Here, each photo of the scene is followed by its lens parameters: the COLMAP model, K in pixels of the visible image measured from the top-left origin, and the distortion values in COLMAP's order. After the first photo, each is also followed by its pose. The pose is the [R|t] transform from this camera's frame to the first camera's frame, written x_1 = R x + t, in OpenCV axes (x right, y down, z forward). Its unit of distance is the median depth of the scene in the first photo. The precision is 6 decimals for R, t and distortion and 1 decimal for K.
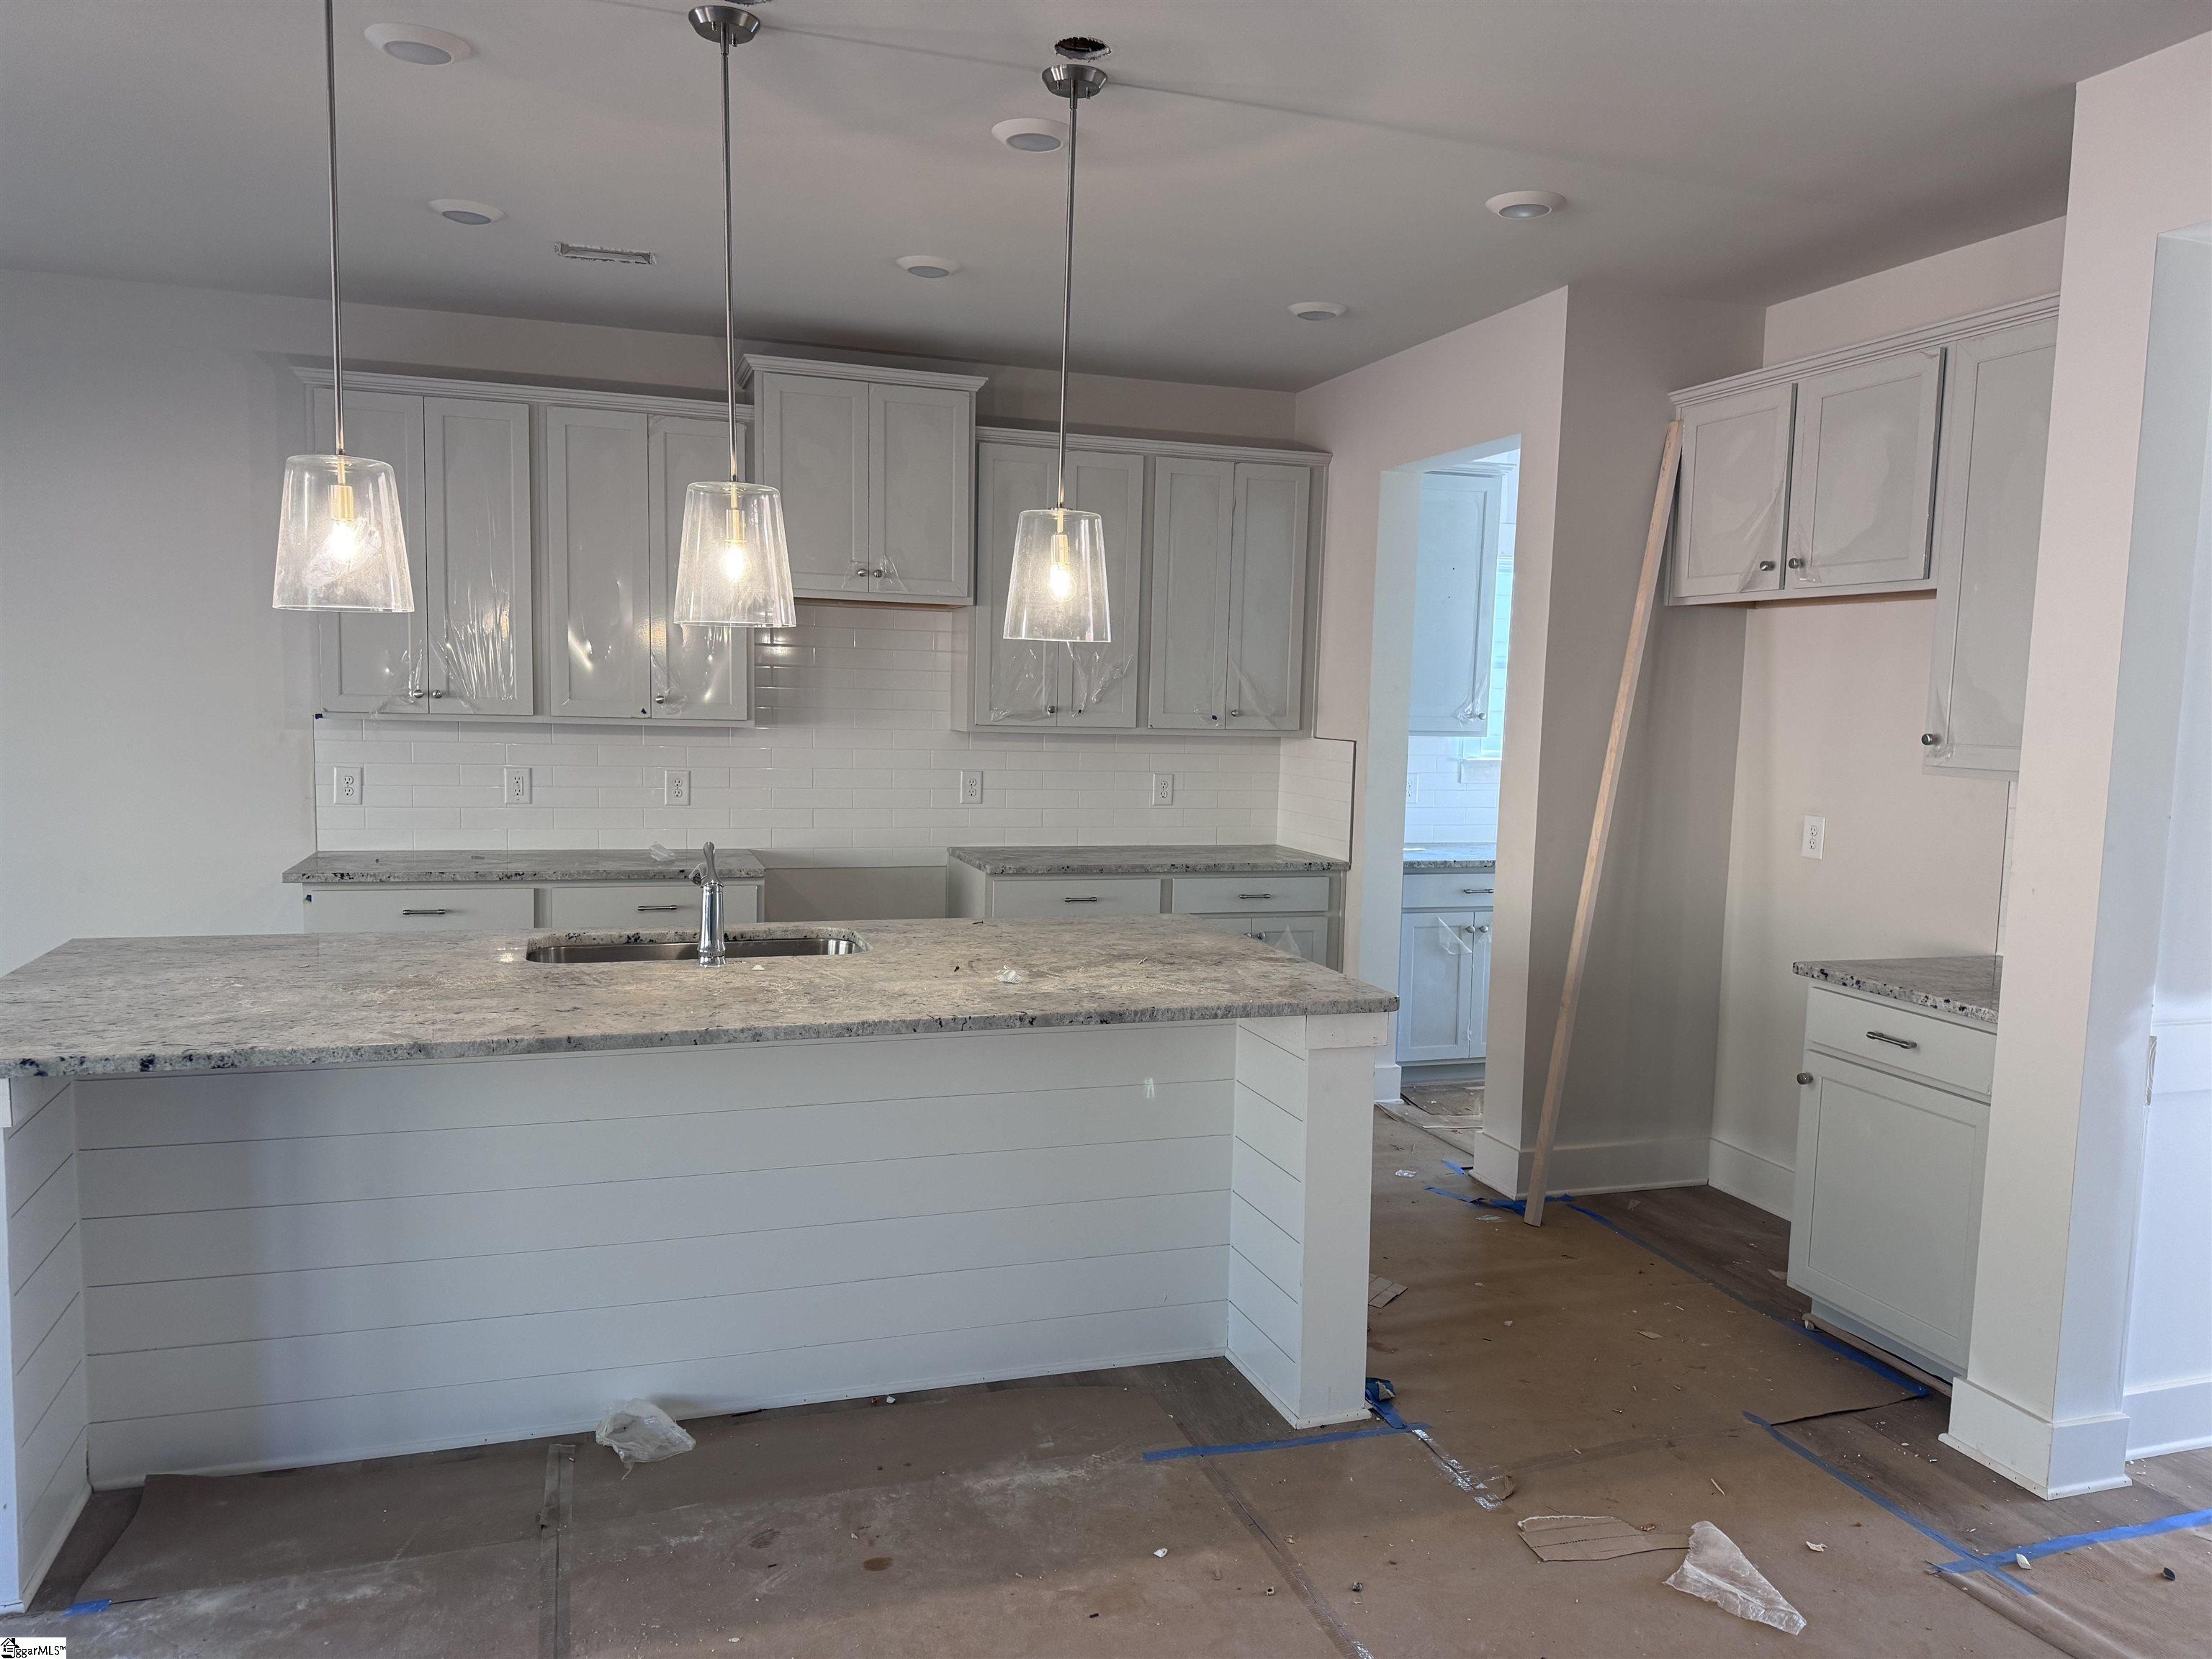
lens RADIAL K [[1529.7, 0, 1106.0], [0, 1529.7, 829.5], [0, 0, 1]] dist [0.143175, -0.229289]
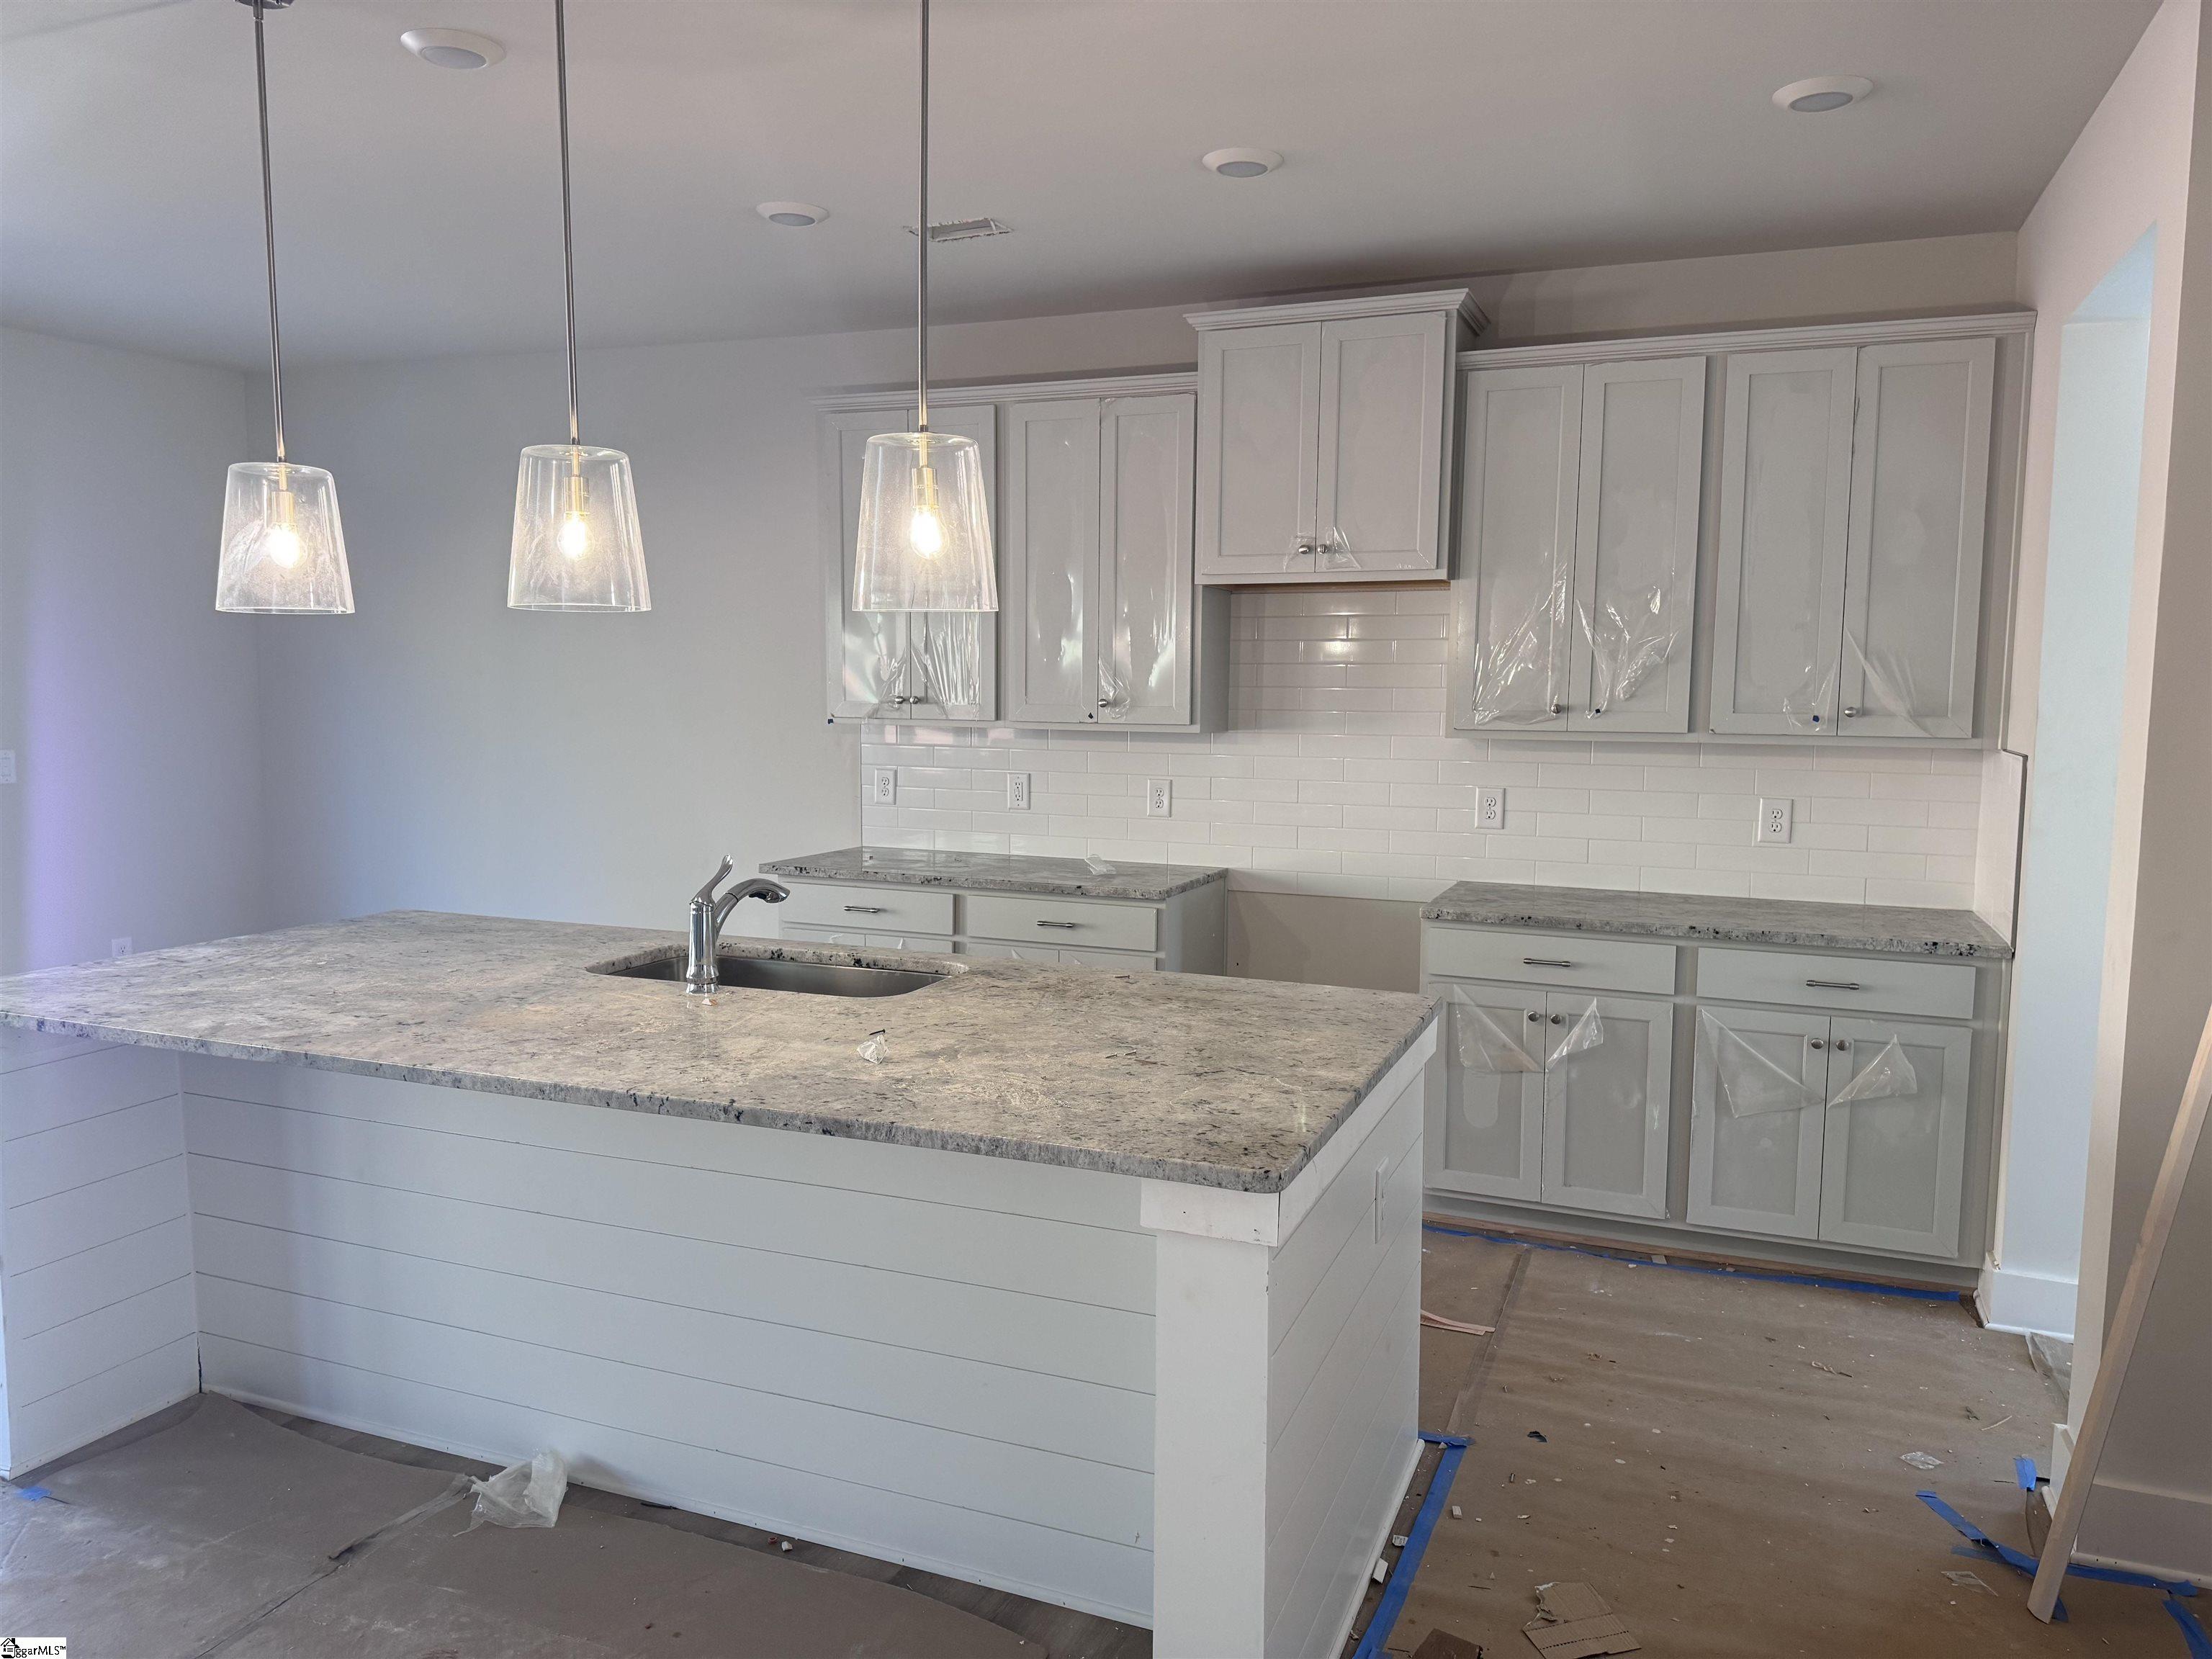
lens RADIAL K [[1529.7, 0, 1106.0], [0, 1529.7, 829.5], [0, 0, 1]] dist [0.143175, -0.229289]
pose [[0.763279, 0.044189, -0.644556, 0.316552], [-0.047958, 0.998781, 0.011681, -0.018267], [0.644287, 0.021996, 0.764468, 0.293185]]
